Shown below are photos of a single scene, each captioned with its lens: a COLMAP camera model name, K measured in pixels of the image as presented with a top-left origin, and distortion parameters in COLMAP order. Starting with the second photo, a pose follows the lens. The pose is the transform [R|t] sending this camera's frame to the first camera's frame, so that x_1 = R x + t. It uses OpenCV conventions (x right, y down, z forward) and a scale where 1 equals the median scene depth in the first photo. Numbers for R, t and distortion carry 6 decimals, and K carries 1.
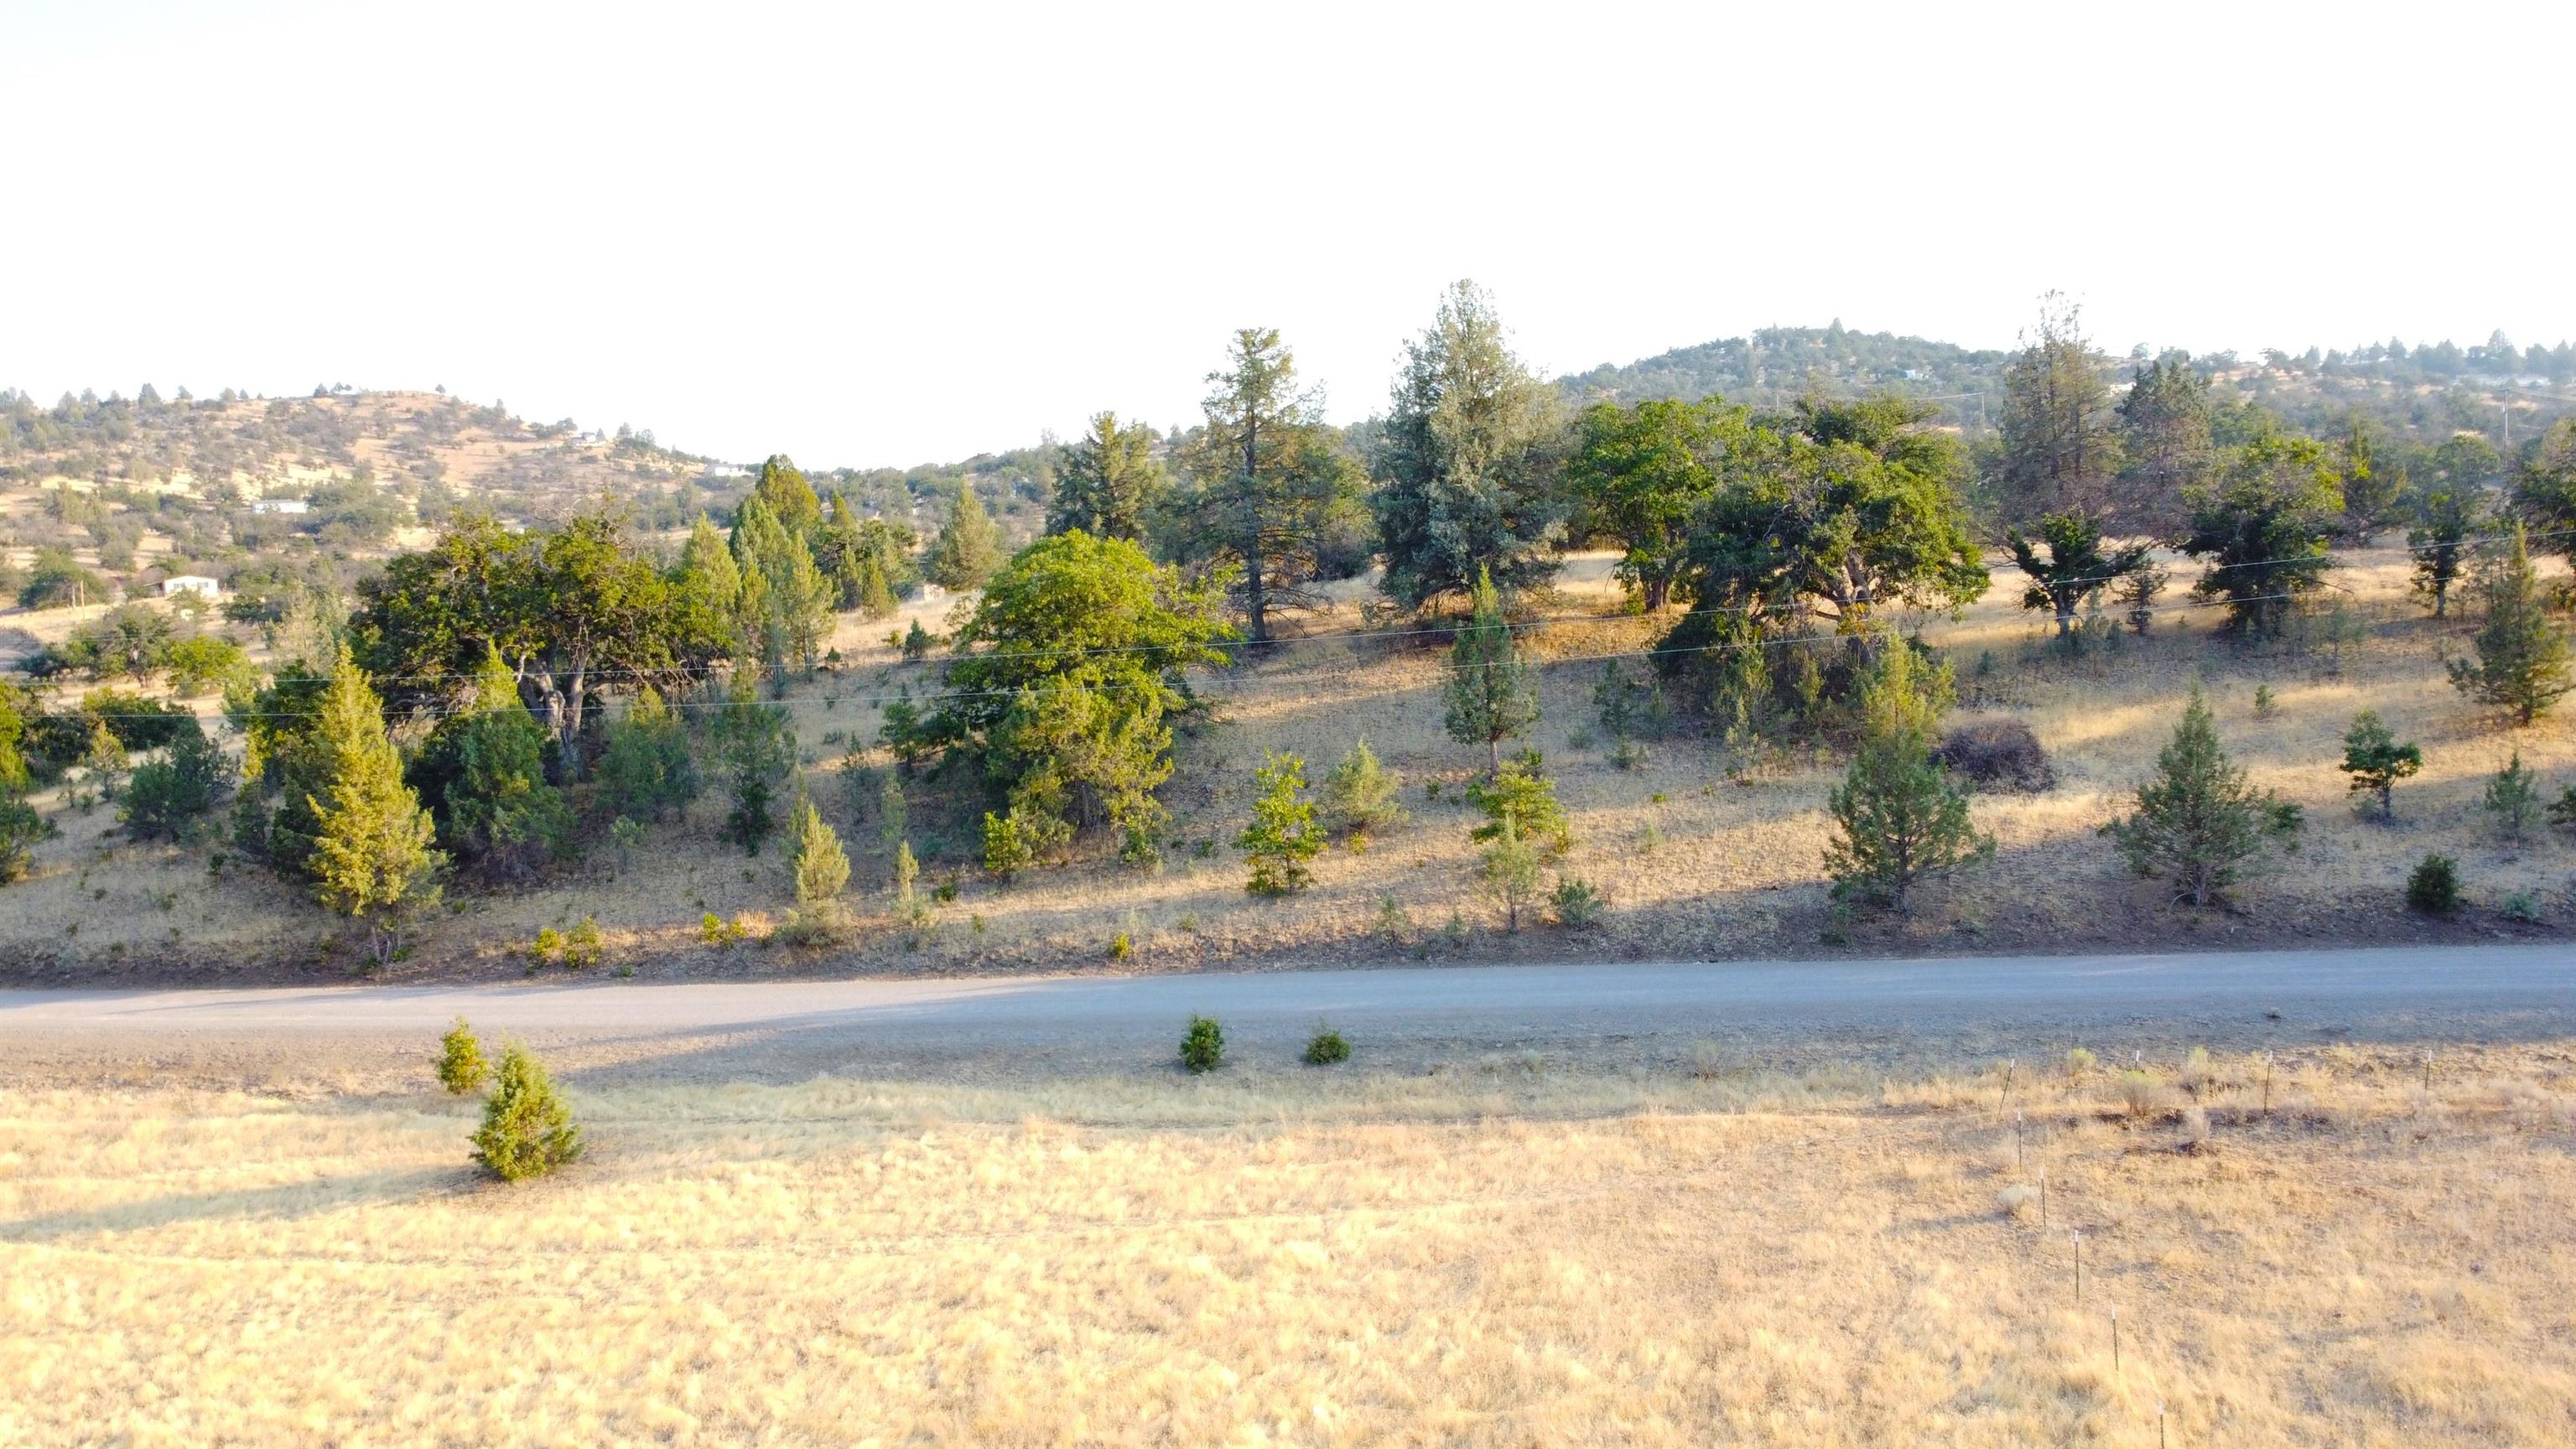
lens RADIAL K [[1950.5, 0, 1273.3], [0, 1950.5, 734.2], [0, 0, 1]] dist [-0.004722, -0.008840]
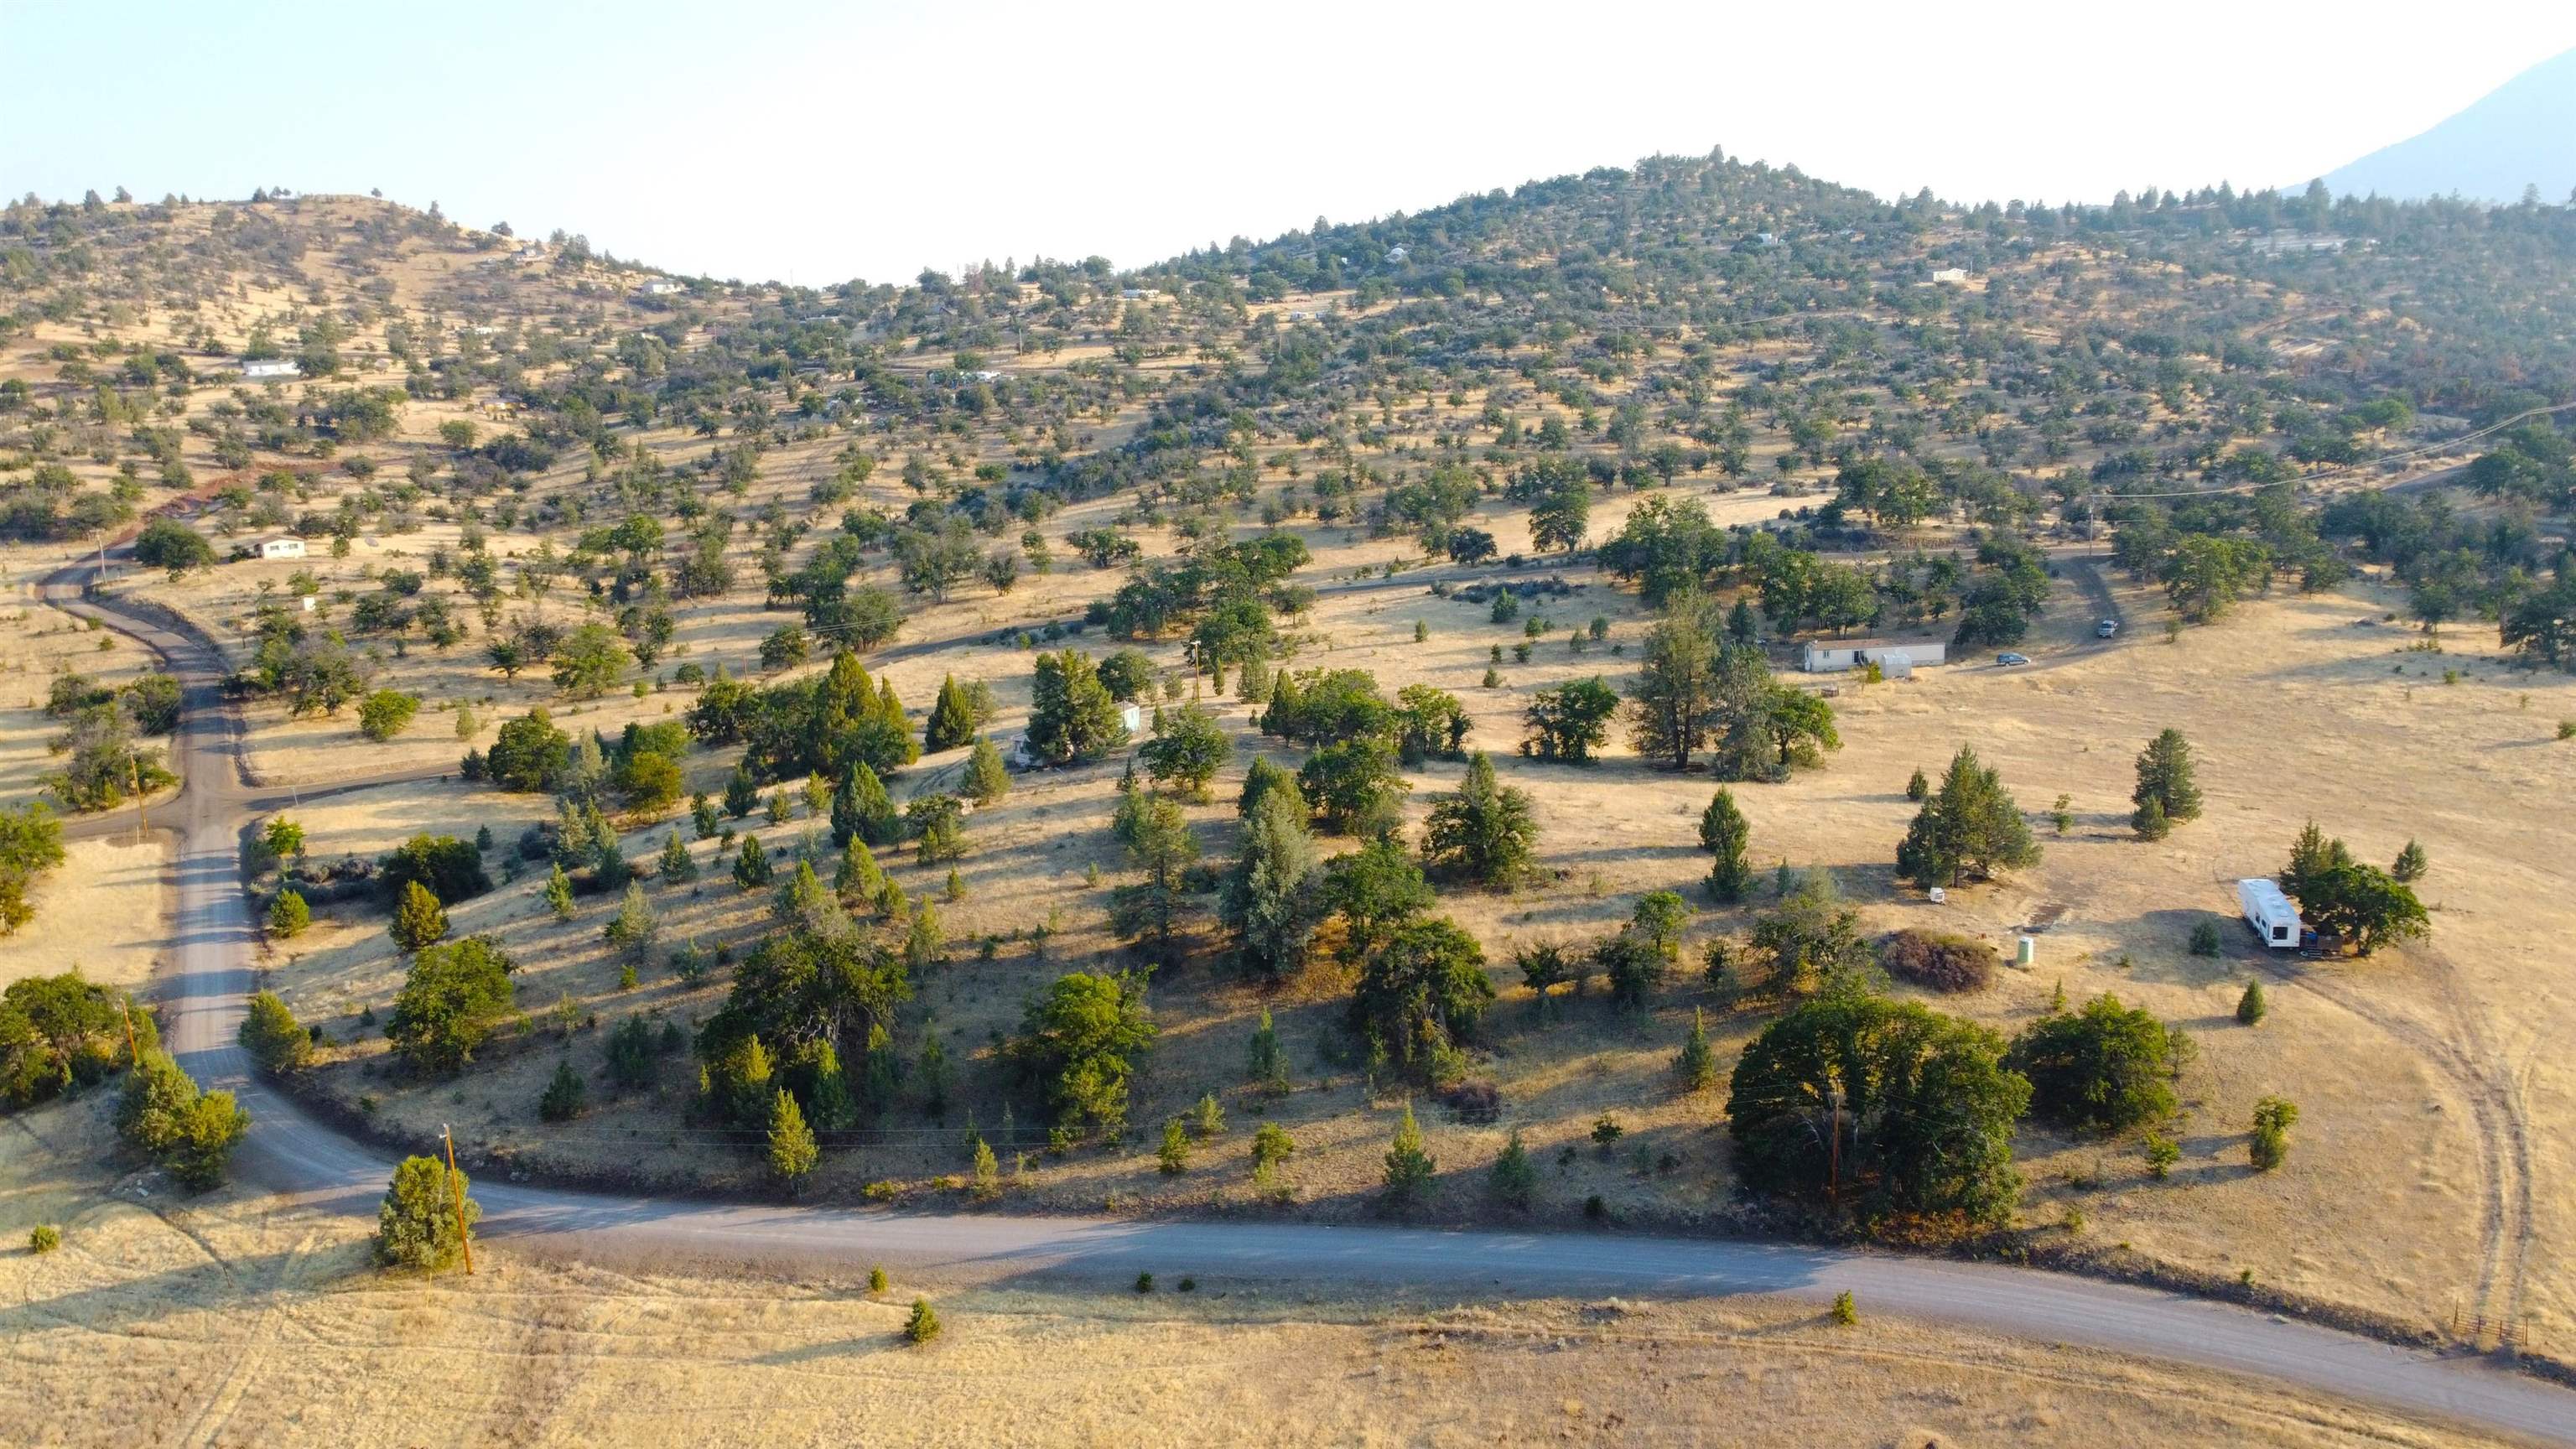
lens RADIAL K [[1950.5, 0, 1270.8], [0, 1950.5, 718.8], [0, 0, 1]] dist [-0.004722, -0.008840]
pose [[0.998968, 0.005020, 0.045132, 0.010800], [-0.011212, 0.990365, 0.138029, -0.726367], [-0.044004, -0.138393, 0.989399, -1.194424]]
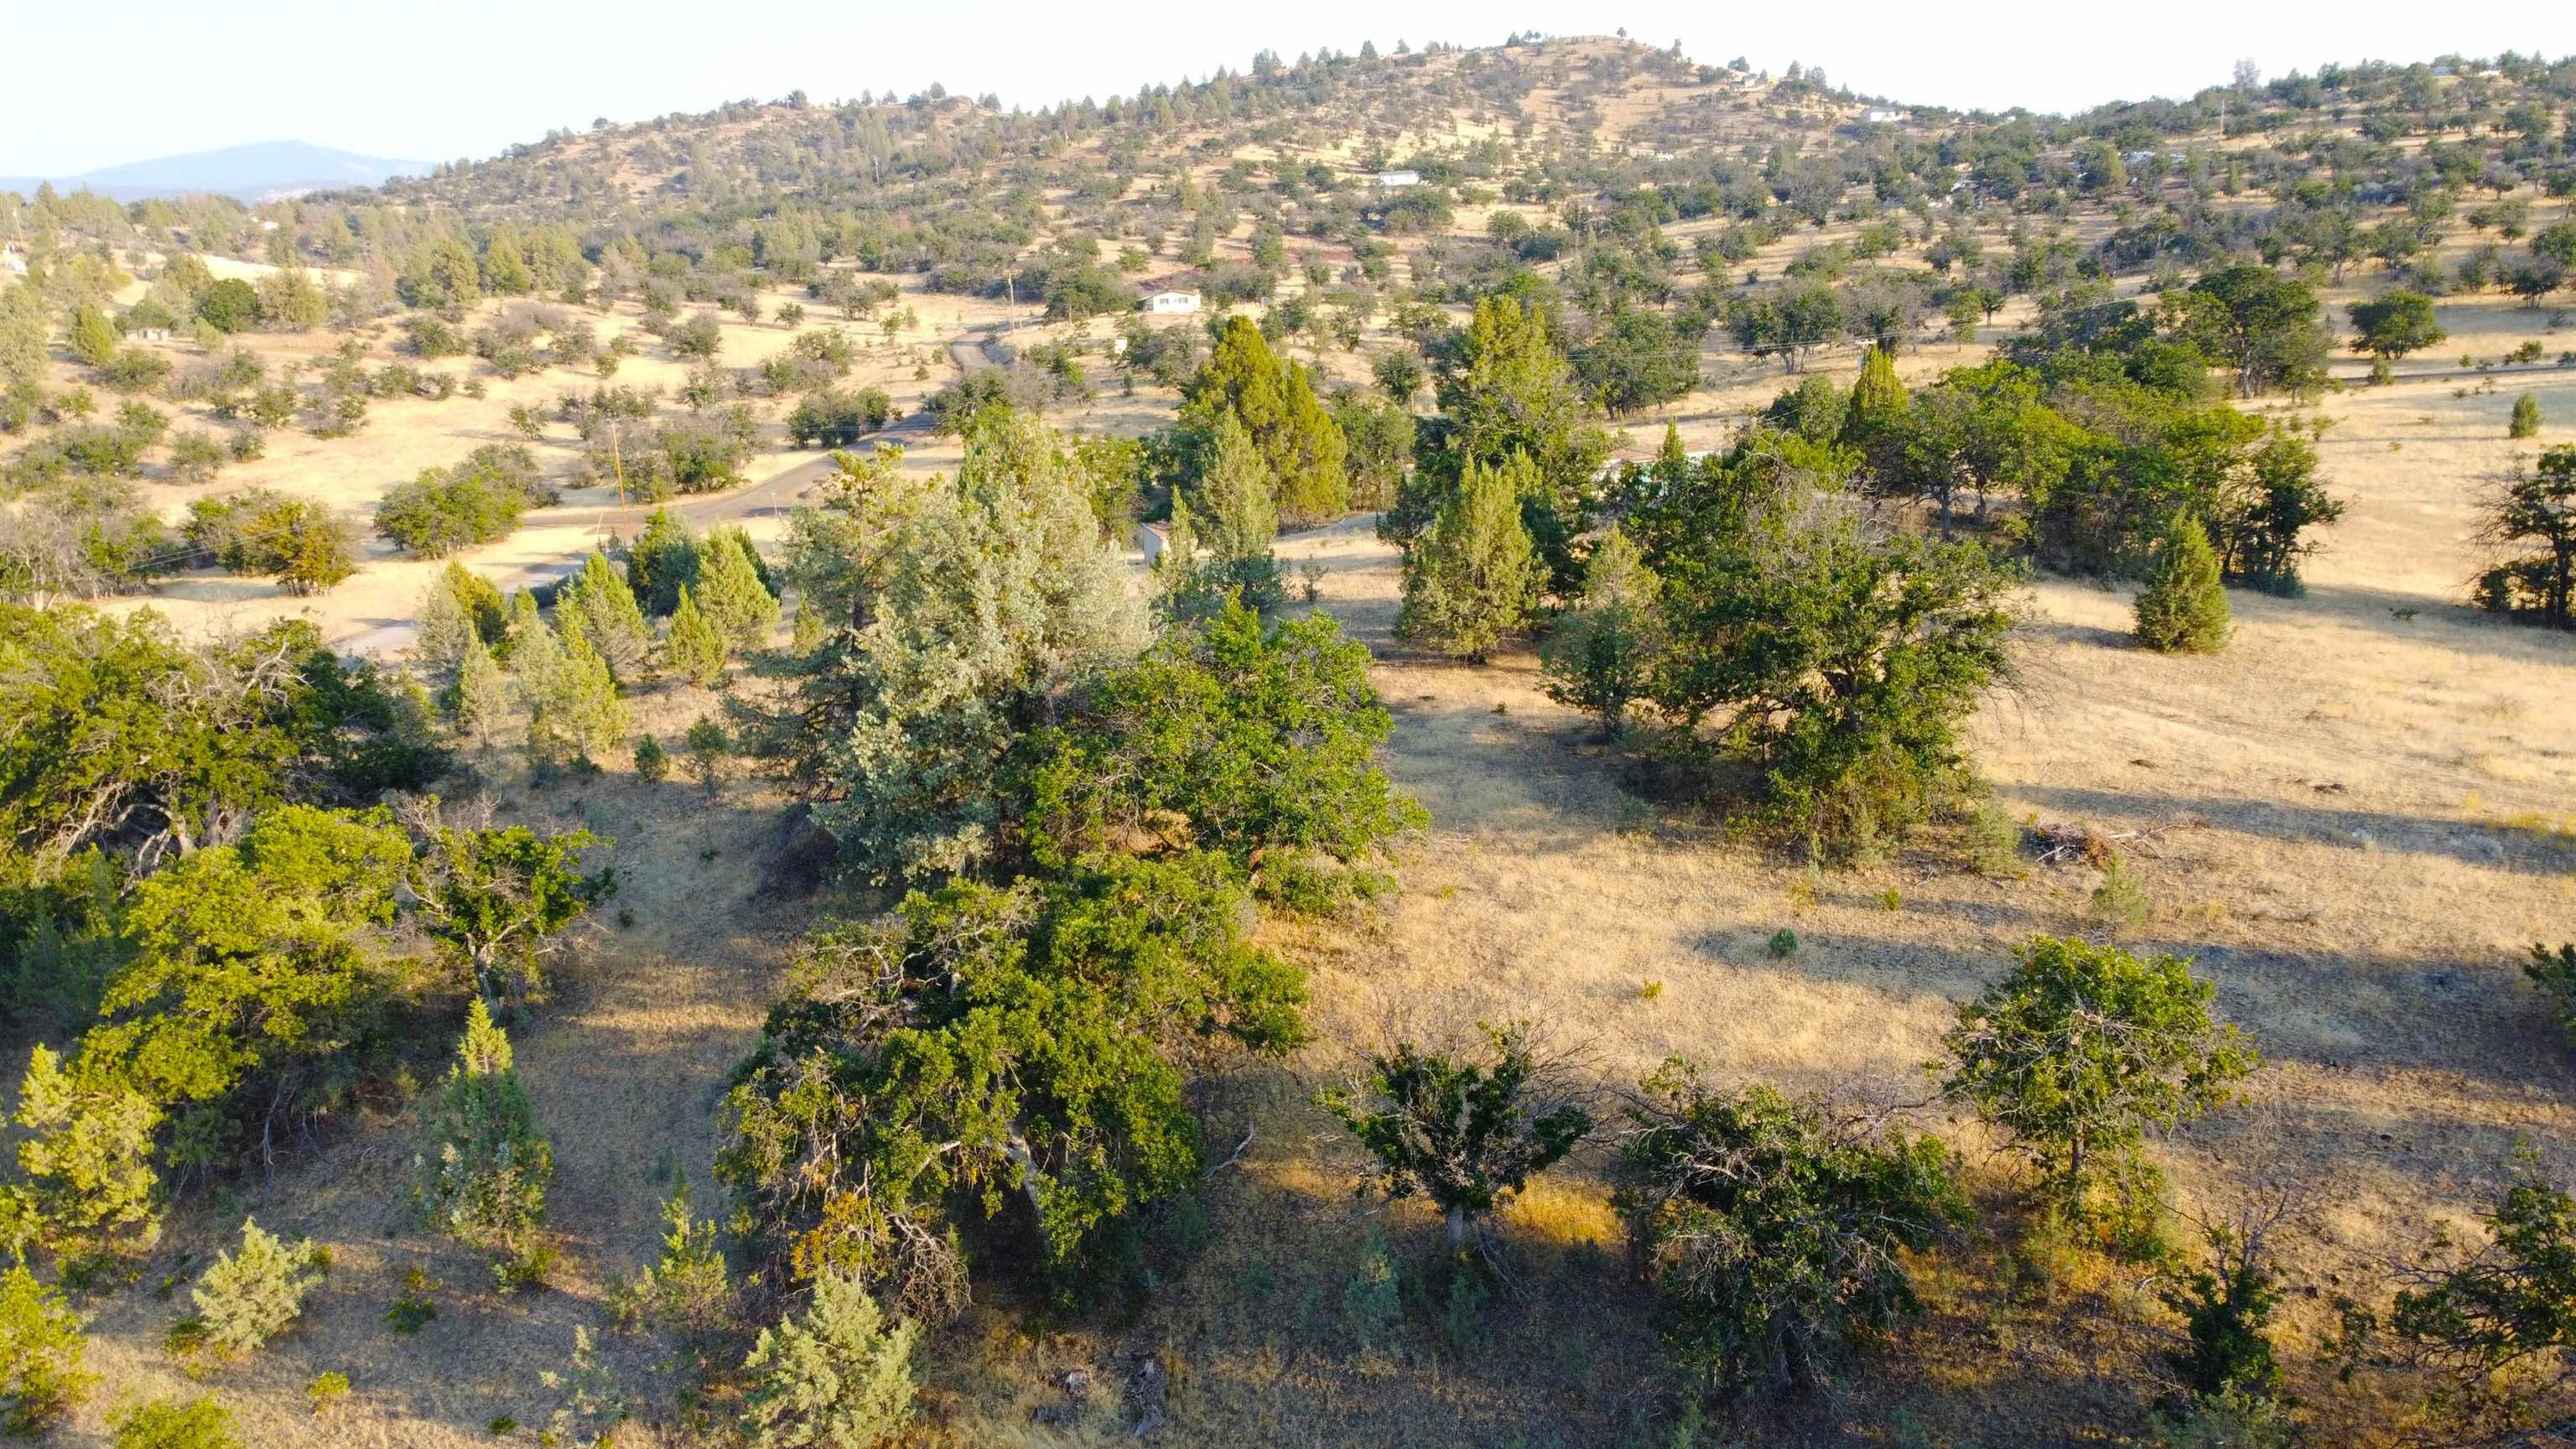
lens RADIAL K [[1950.5, 0, 1285.6], [0, 1950.5, 745.9], [0, 0, 1]] dist [-0.004722, -0.008840]
pose [[0.814980, 0.159127, -0.557214, 0.723412], [-0.046015, 0.976293, 0.211504, -0.338812], [0.577660, -0.146731, 0.802981, 0.612459]]
